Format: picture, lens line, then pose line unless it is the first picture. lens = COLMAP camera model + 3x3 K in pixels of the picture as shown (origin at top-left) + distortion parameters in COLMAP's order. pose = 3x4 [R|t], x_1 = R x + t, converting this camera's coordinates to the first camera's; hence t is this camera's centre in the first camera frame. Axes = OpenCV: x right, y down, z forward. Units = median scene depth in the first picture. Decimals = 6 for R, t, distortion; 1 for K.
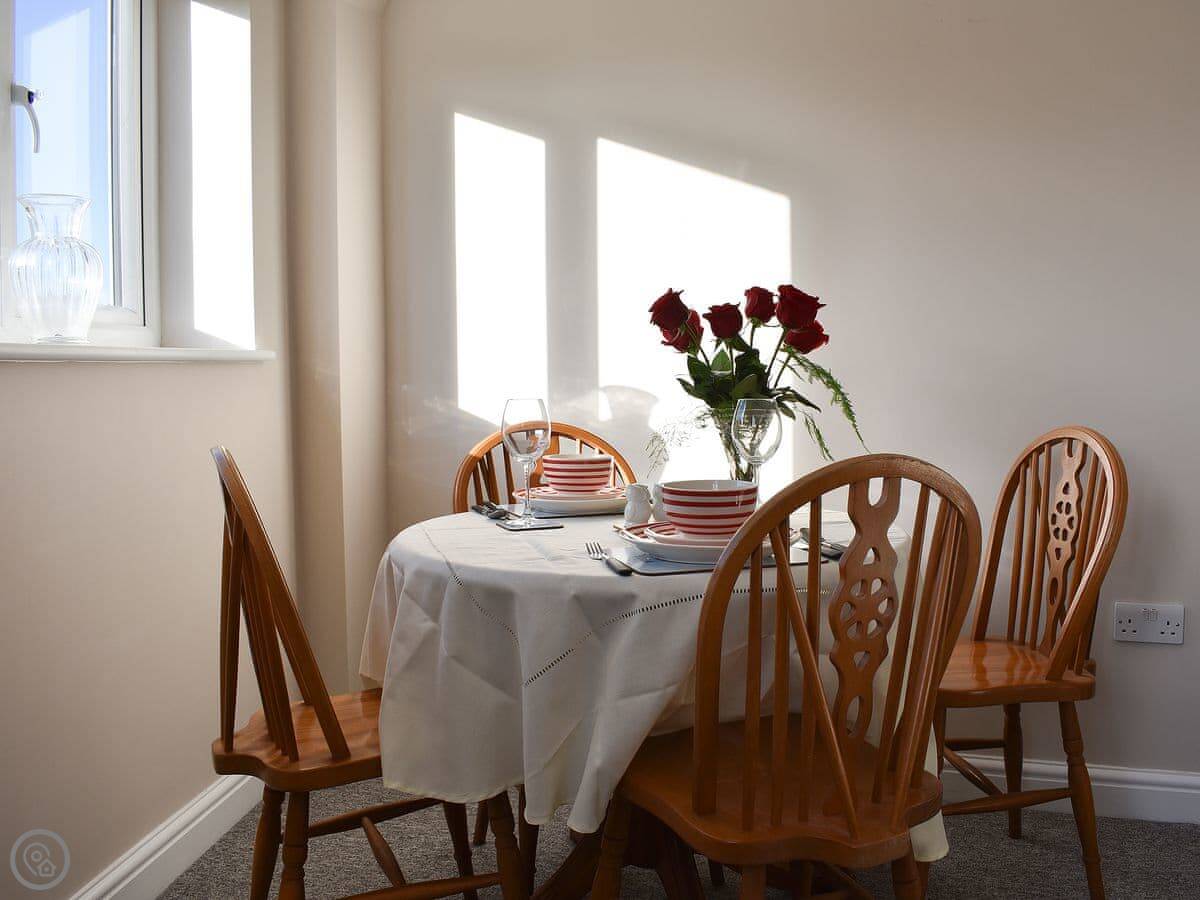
lens RADIAL K [[1096.1, 0, 600.0], [0, 1096.1, 450.0], [0, 0, 1]] dist [-0.088223, 0.026980]
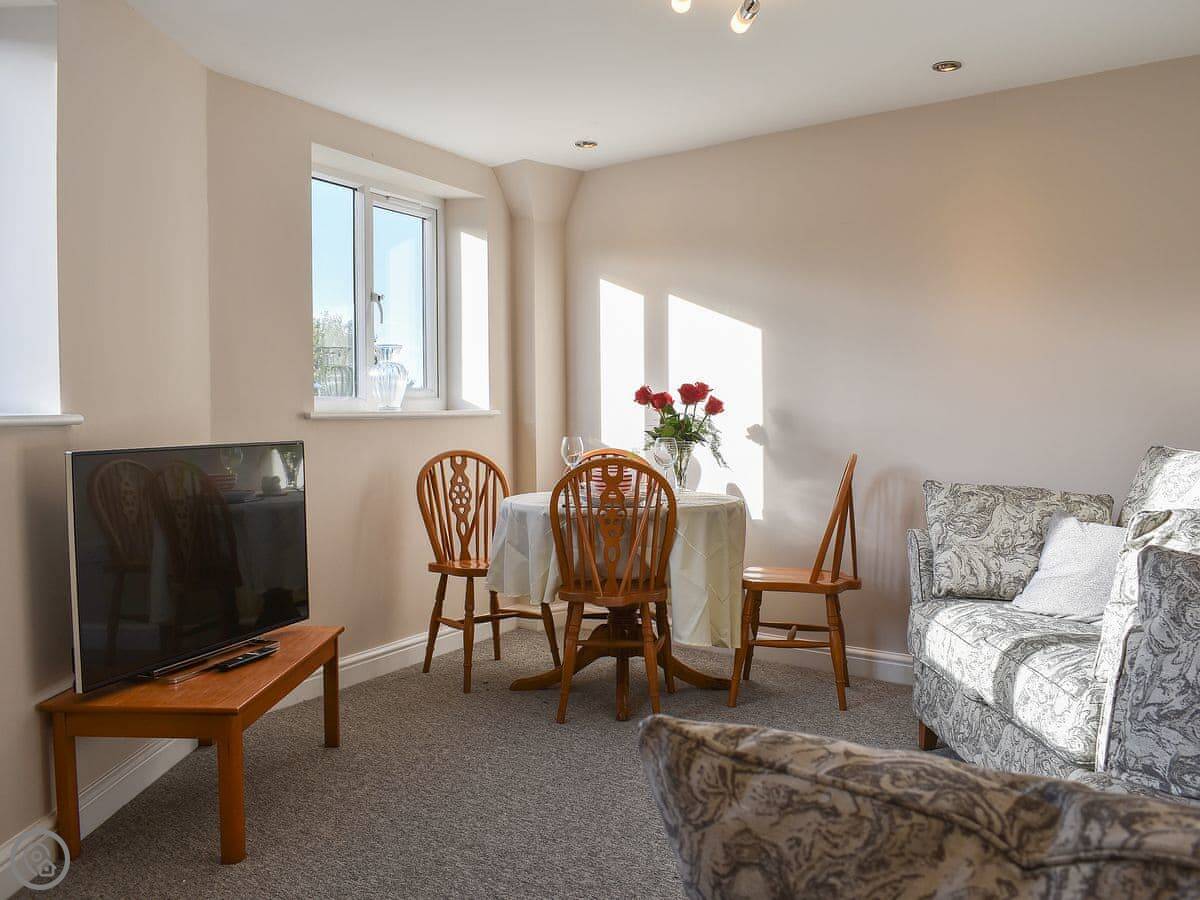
lens RADIAL K [[1096.1, 0, 600.0], [0, 1096.1, 450.0], [0, 0, 1]] dist [-0.088223, 0.026980]
pose [[0.883637, 0.029605, -0.467235, 0.974461], [-0.049388, 0.998325, -0.030147, 0.036874], [0.465560, 0.049715, 0.883619, -0.817886]]
